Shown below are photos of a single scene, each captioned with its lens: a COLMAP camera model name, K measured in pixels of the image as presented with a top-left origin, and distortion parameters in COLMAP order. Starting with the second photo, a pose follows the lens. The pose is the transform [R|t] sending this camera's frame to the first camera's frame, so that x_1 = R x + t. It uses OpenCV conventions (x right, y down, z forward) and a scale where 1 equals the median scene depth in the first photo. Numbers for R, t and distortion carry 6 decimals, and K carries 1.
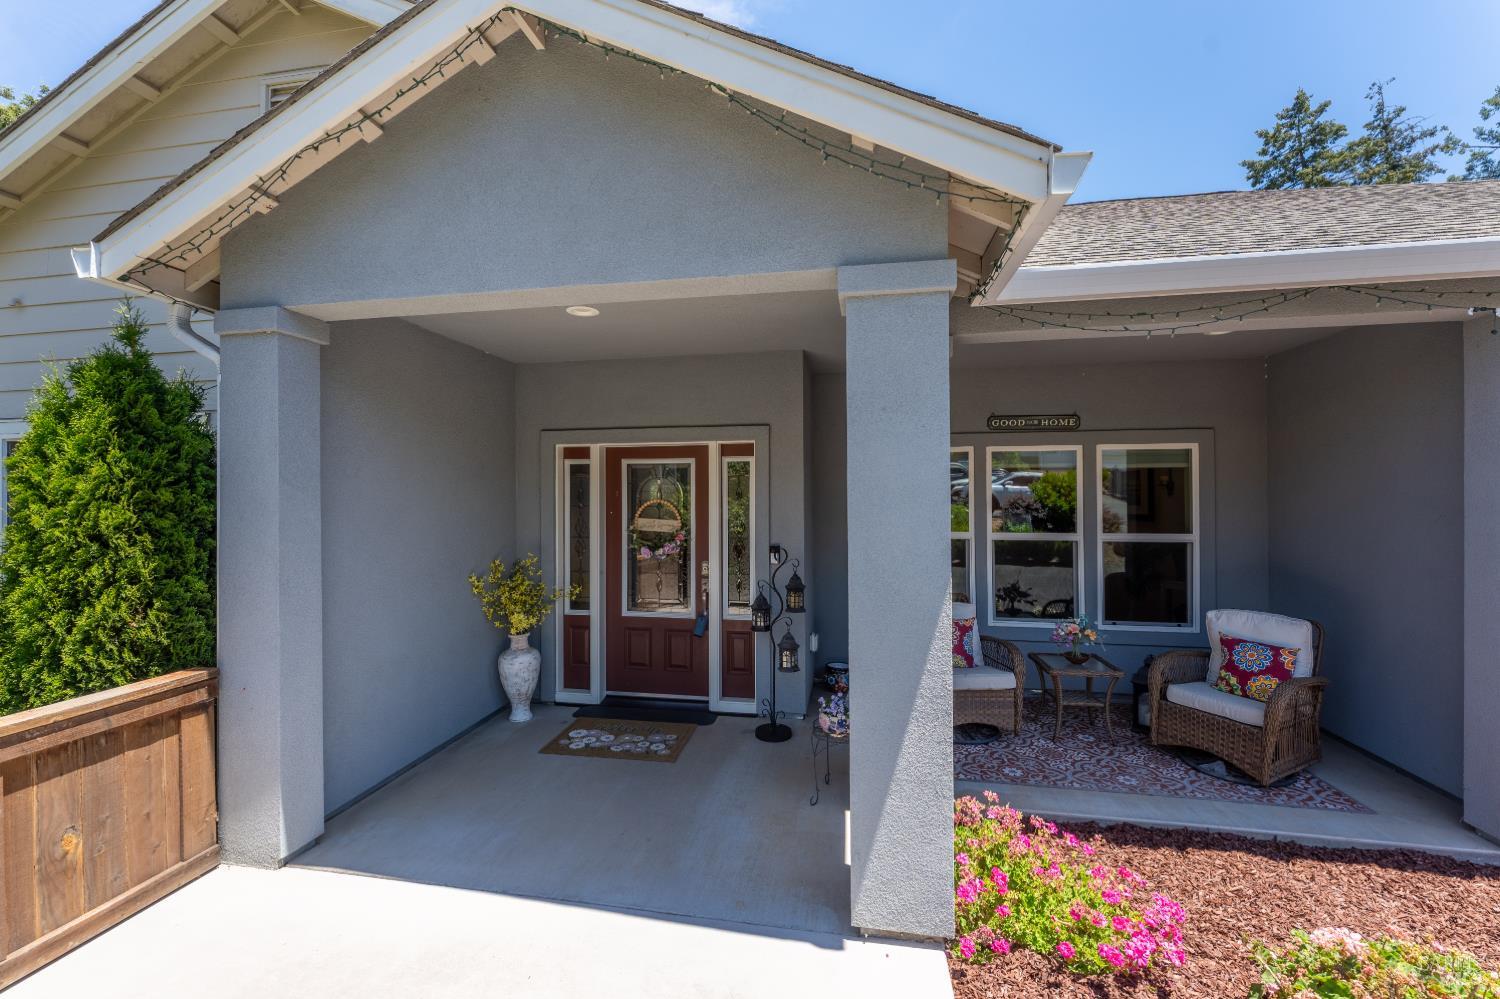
lens RADIAL K [[605.5, 0, 744.4], [0, 605.5, 499.6], [0, 0, 1]] dist [0.000740, -0.000812]
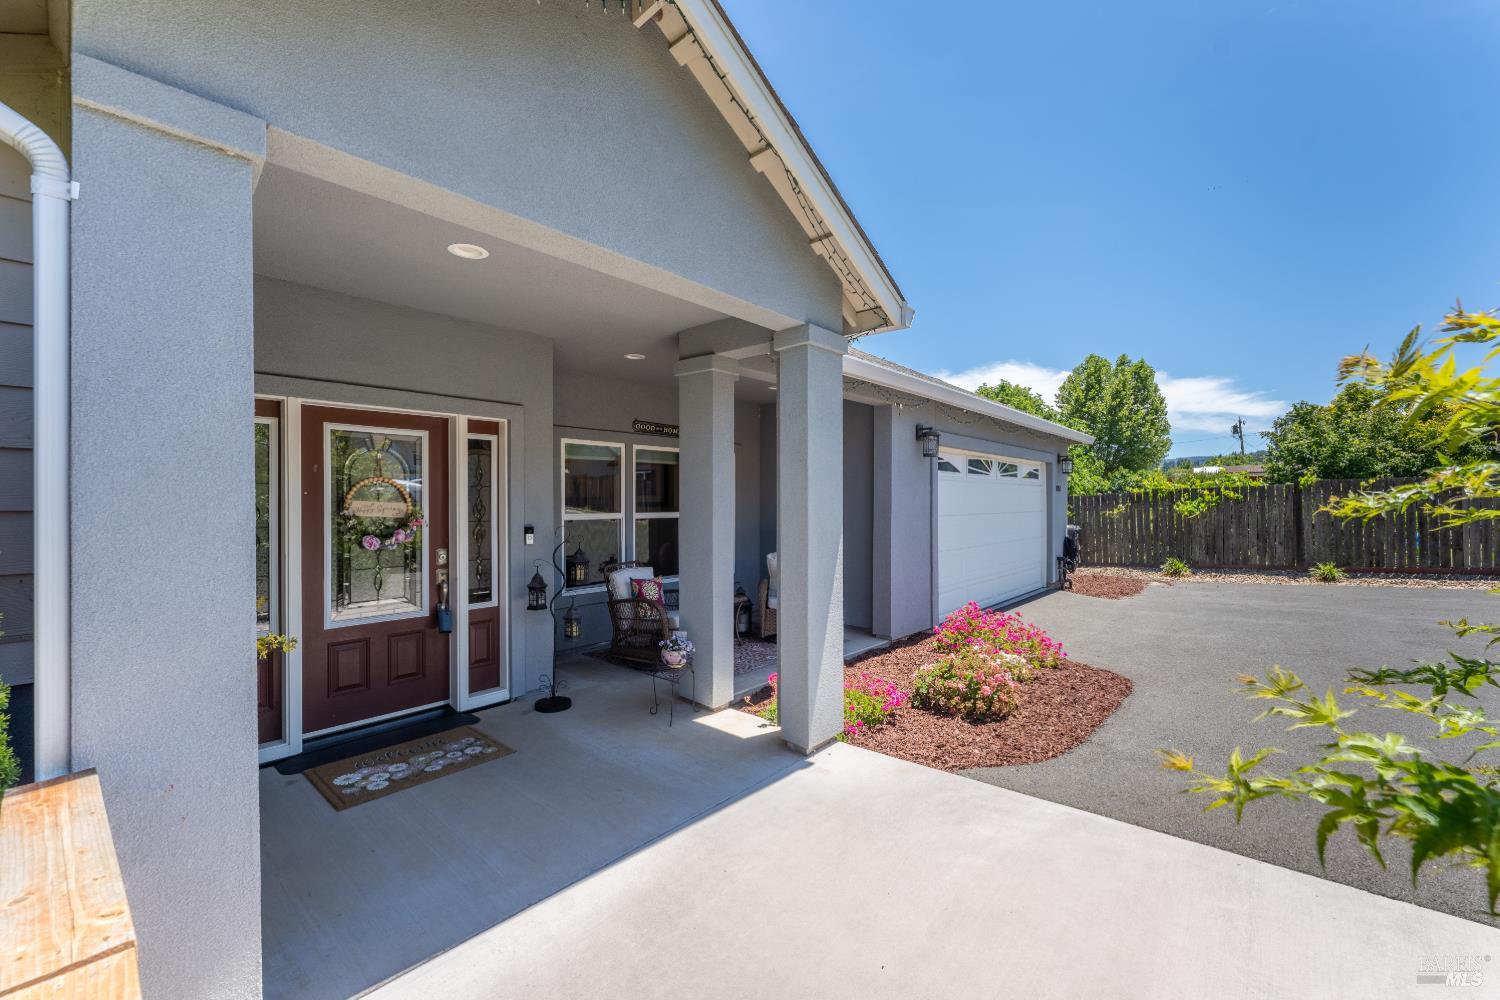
lens RADIAL K [[605.5, 0, 743.5], [0, 605.5, 499.7], [0, 0, 1]] dist [0.000740, -0.000812]
pose [[0.526045, 0.001507, 0.850456, -0.669132], [0.002090, 0.999993, -0.003065, 0.038474], [-0.850454, 0.003390, 0.526038, 0.177732]]
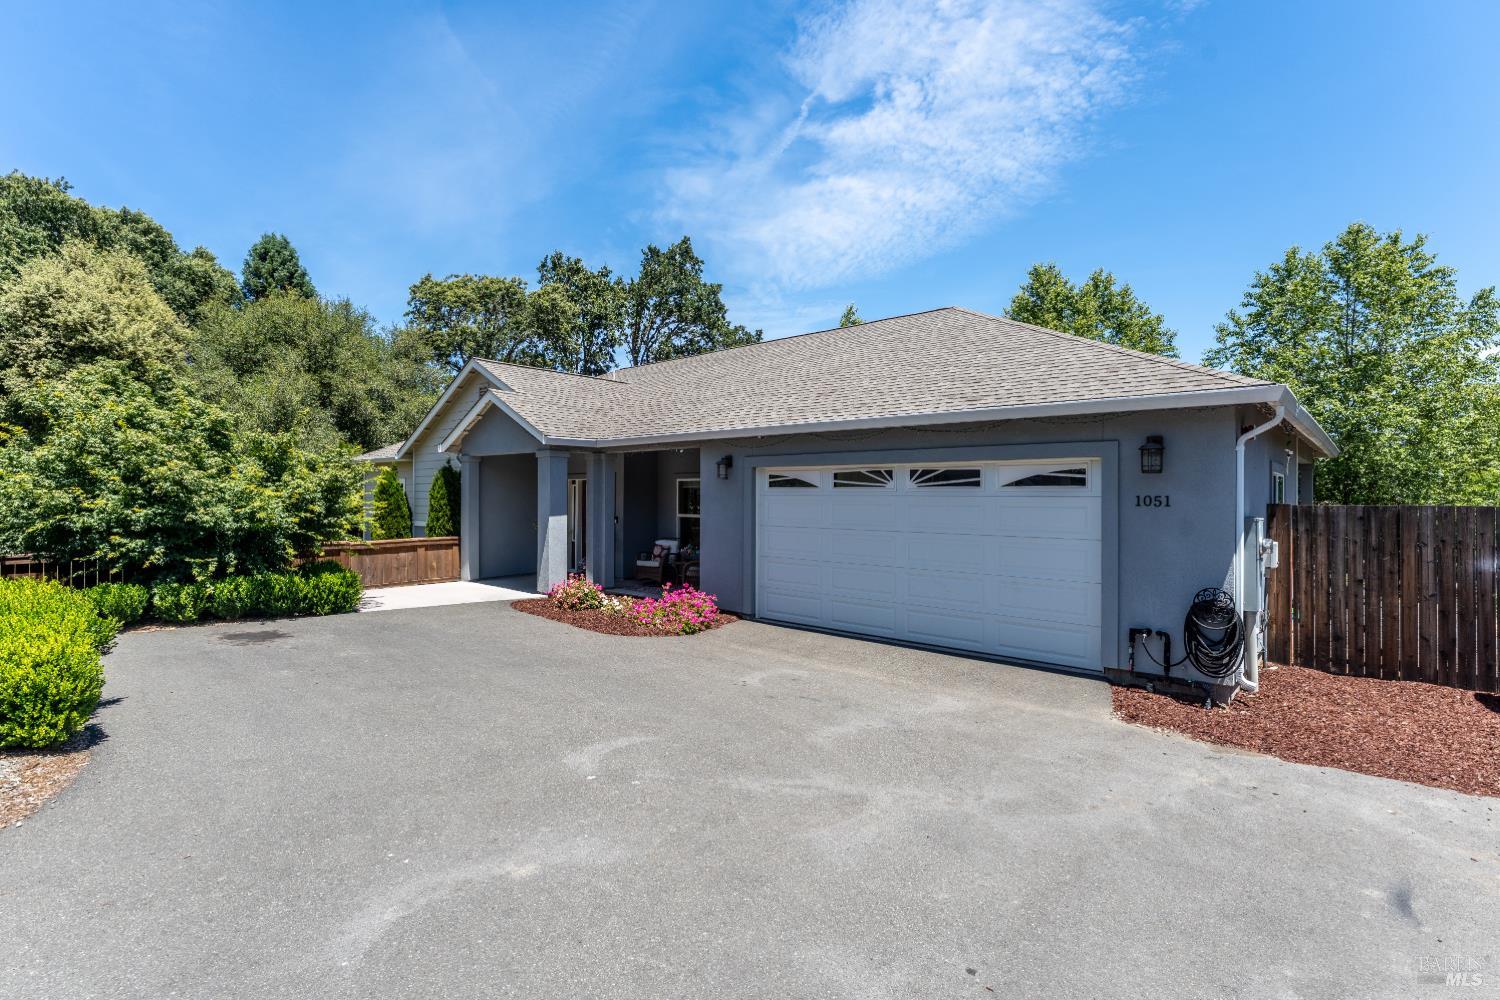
lens RADIAL K [[704.4, 0, 748.1], [0, 704.4, 494.5], [0, 0, 1]] dist [-0.000062, 0.000048]
pose [[0.848658, 0.004942, -0.528918, 2.315264], [-0.005483, 0.999985, 0.000546, -0.028560], [0.528913, 0.002436, 0.848673, -1.438162]]
